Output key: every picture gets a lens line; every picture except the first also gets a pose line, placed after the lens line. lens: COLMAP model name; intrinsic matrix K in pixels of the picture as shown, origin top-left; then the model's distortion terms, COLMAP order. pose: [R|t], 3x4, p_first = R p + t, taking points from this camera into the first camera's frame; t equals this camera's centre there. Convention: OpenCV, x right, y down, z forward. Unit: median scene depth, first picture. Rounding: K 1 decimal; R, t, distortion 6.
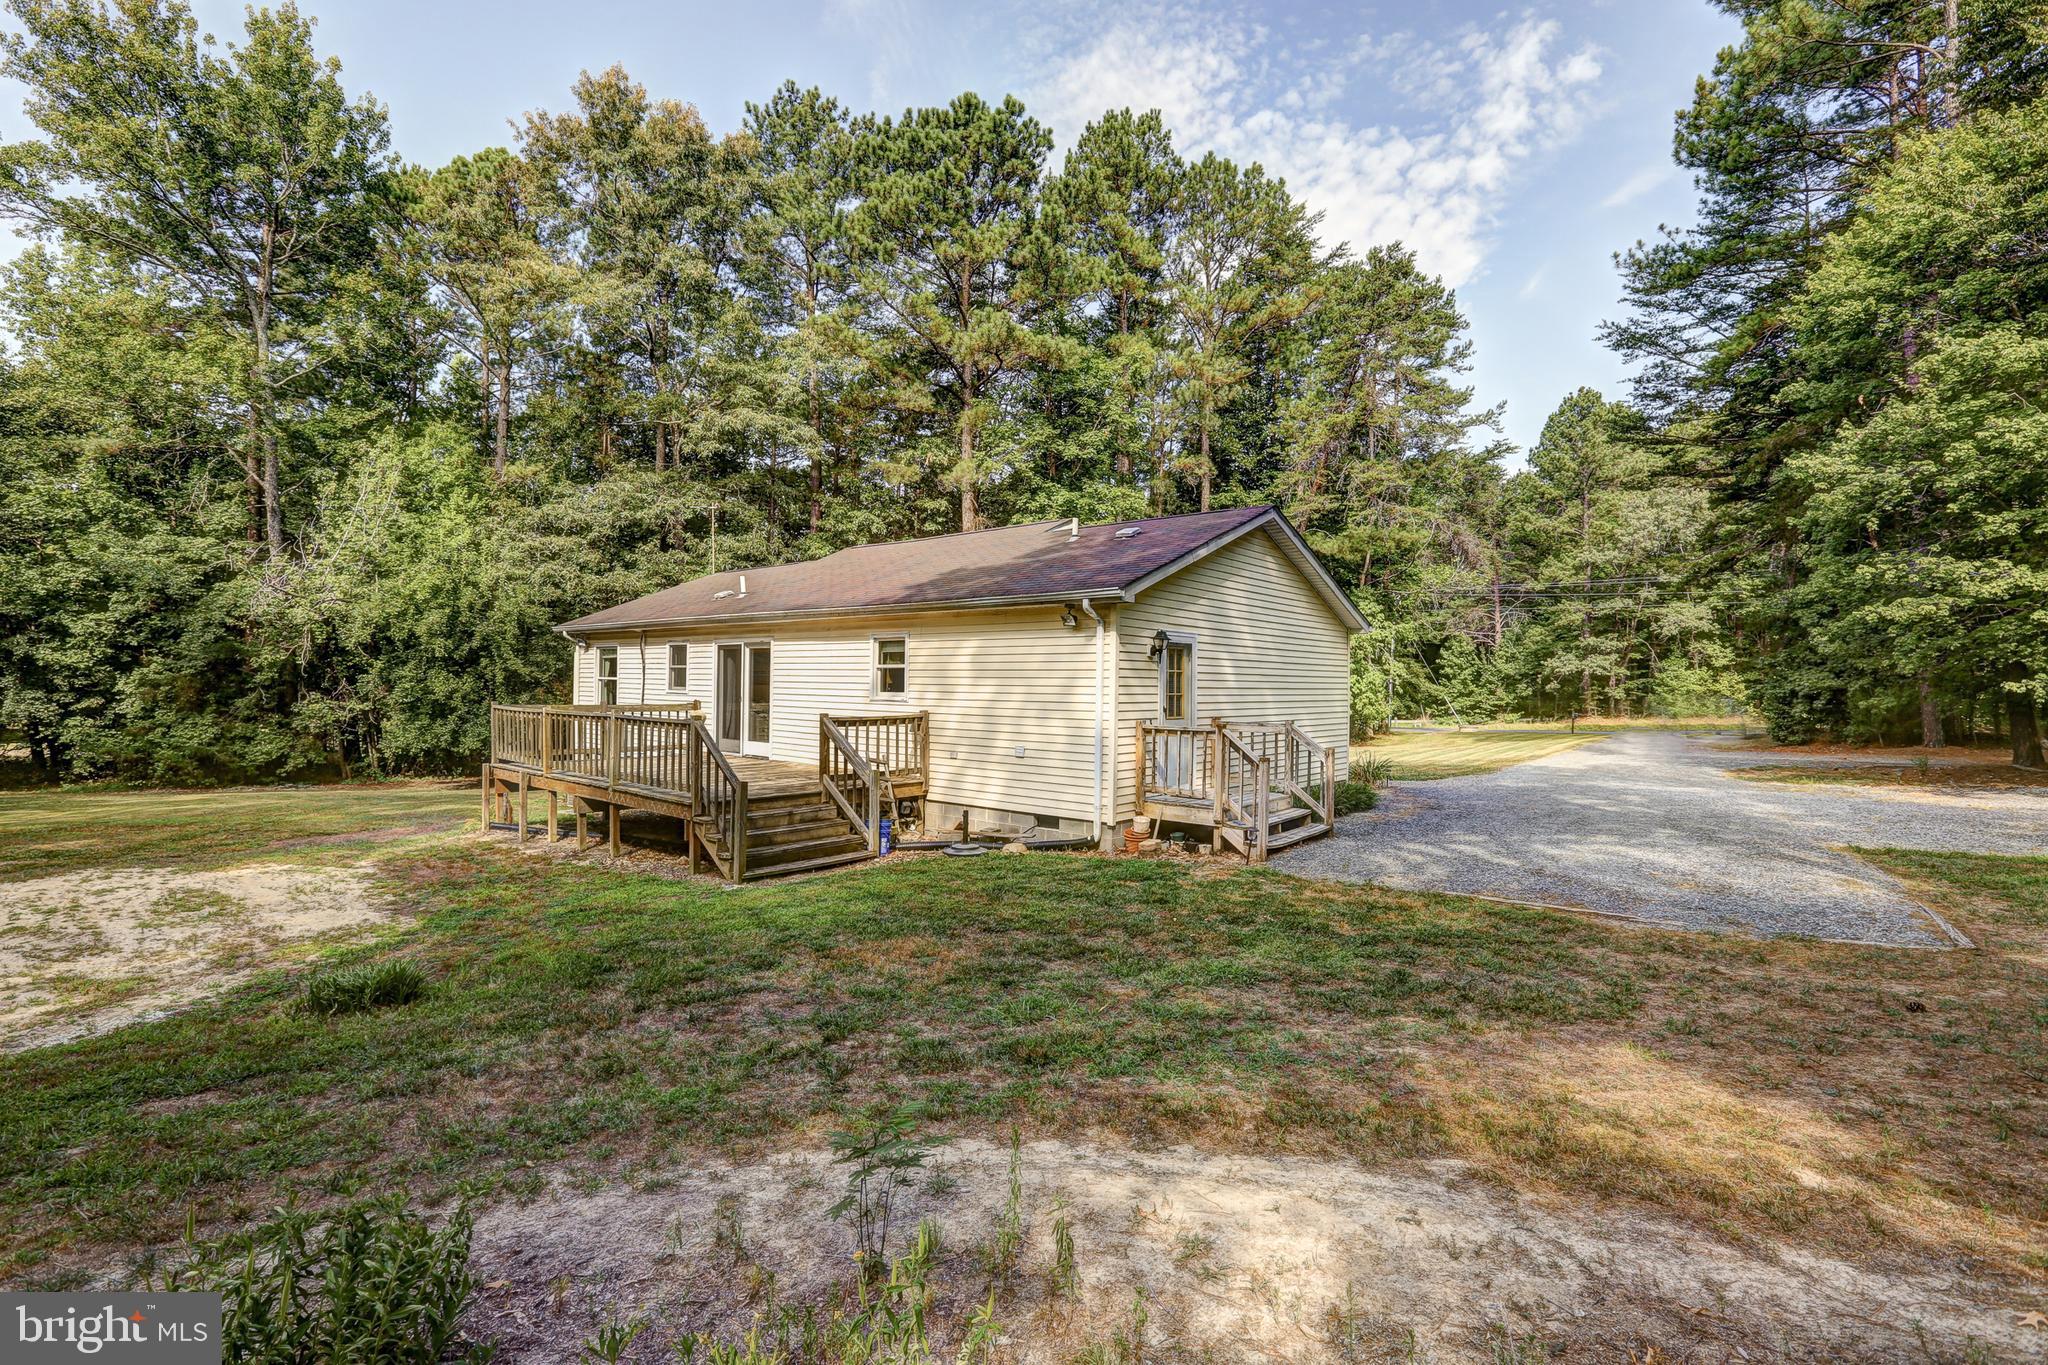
lens RADIAL K [[917.6, 0, 1012.6], [0, 917.6, 692.9], [0, 0, 1]] dist [-0.019411, 0.000177]
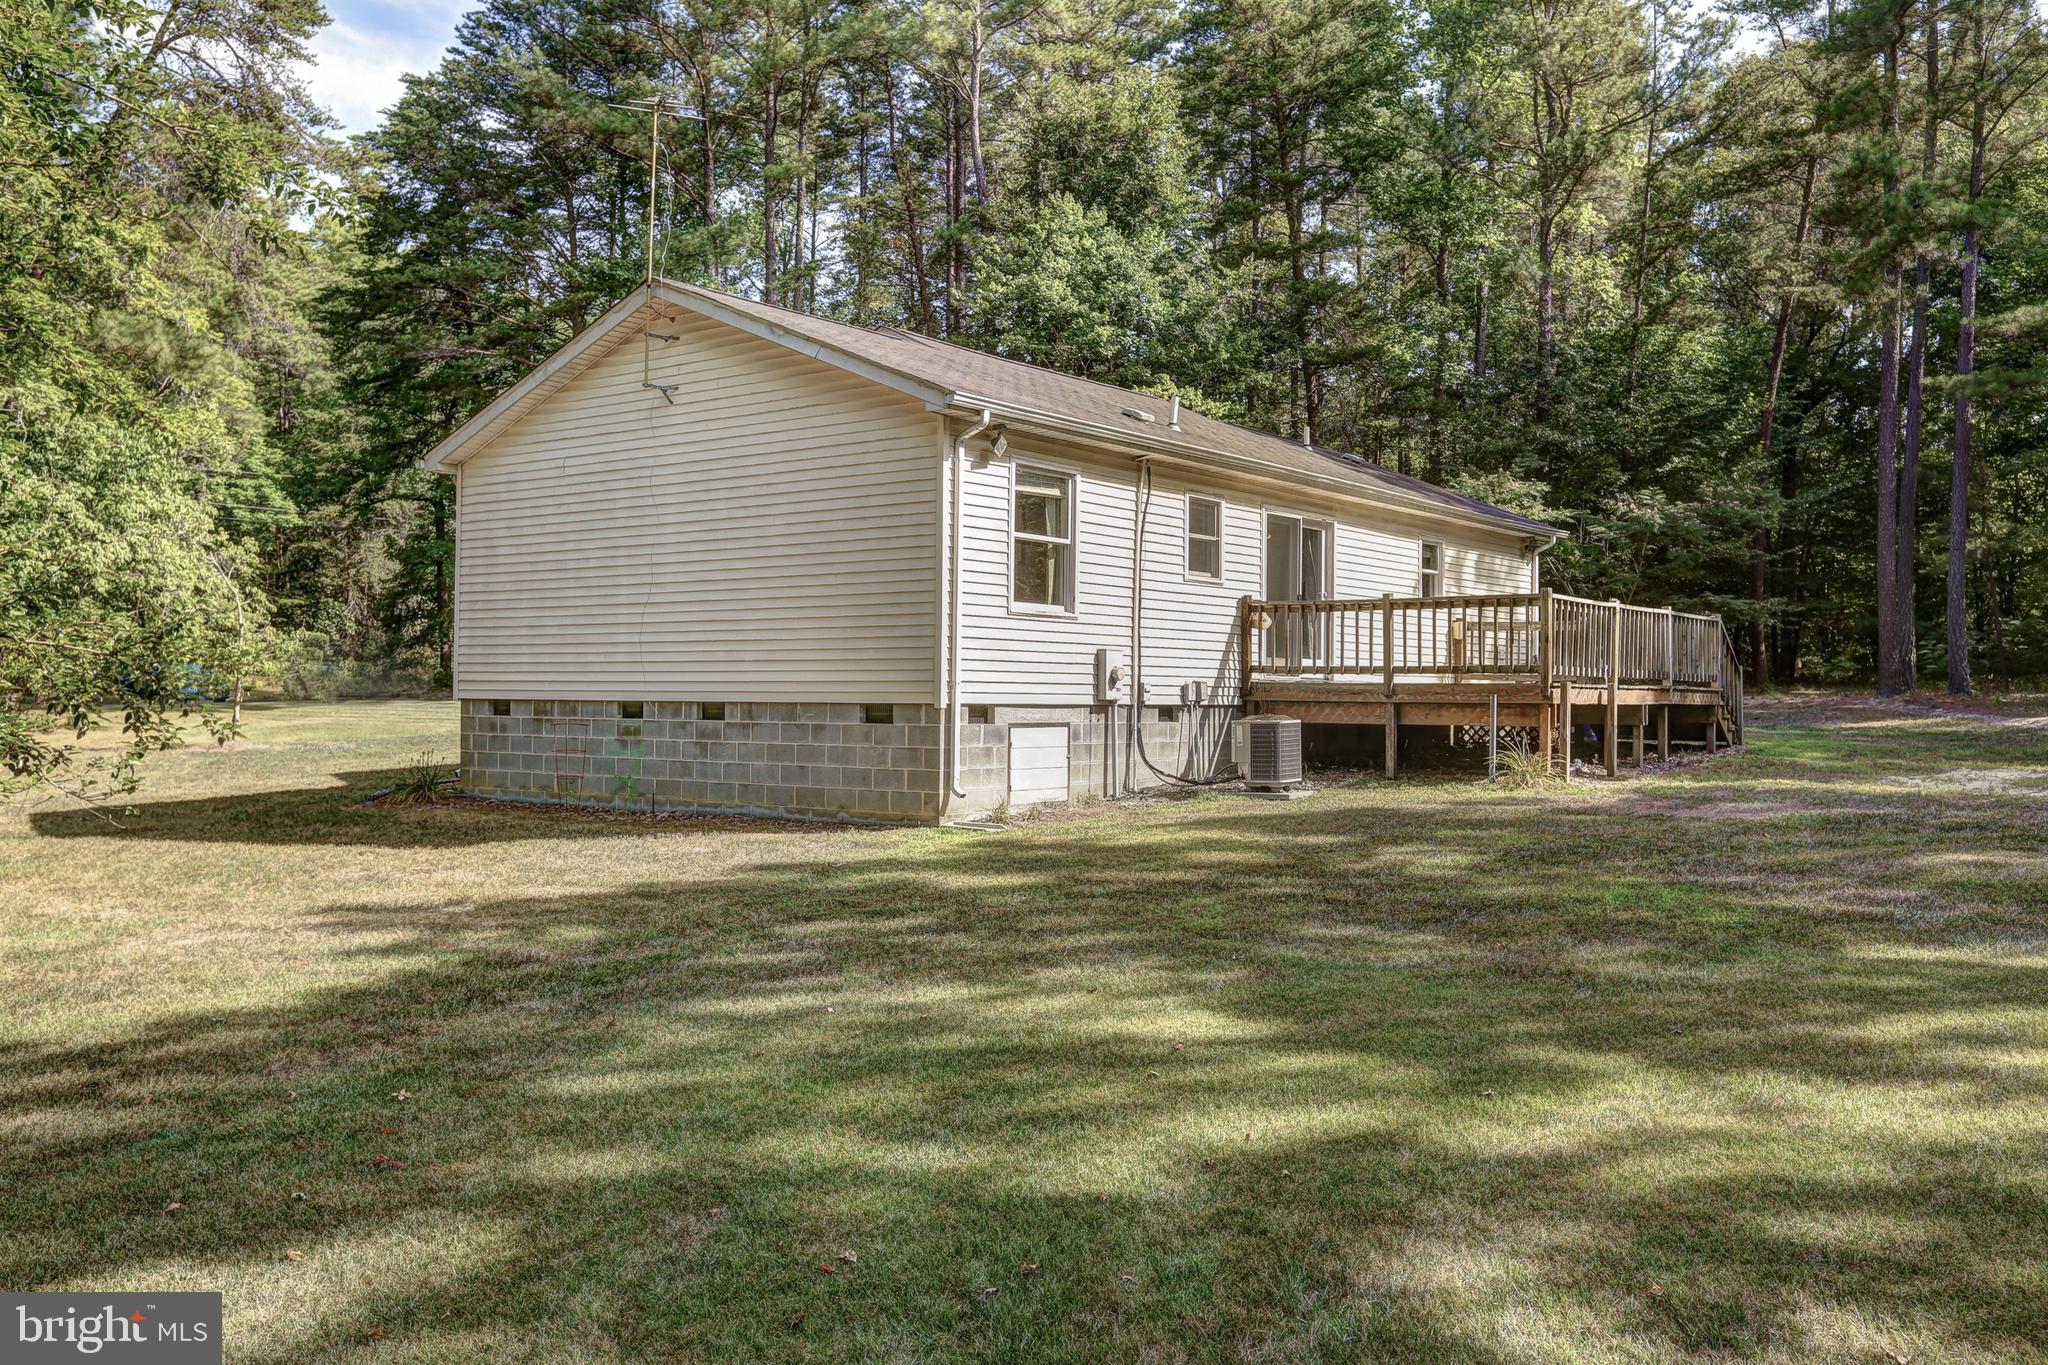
lens RADIAL K [[1752.6, 0, 1024.0], [0, 1752.6, 682.5], [0, 0, 1]] dist [0.008497, 0.004215]
pose [[-0.041032, -0.000168, 0.999158, -1.464502], [0.007176, 0.999974, 0.000463, 0.061728], [-0.999132, 0.007189, -0.041030, 1.159242]]
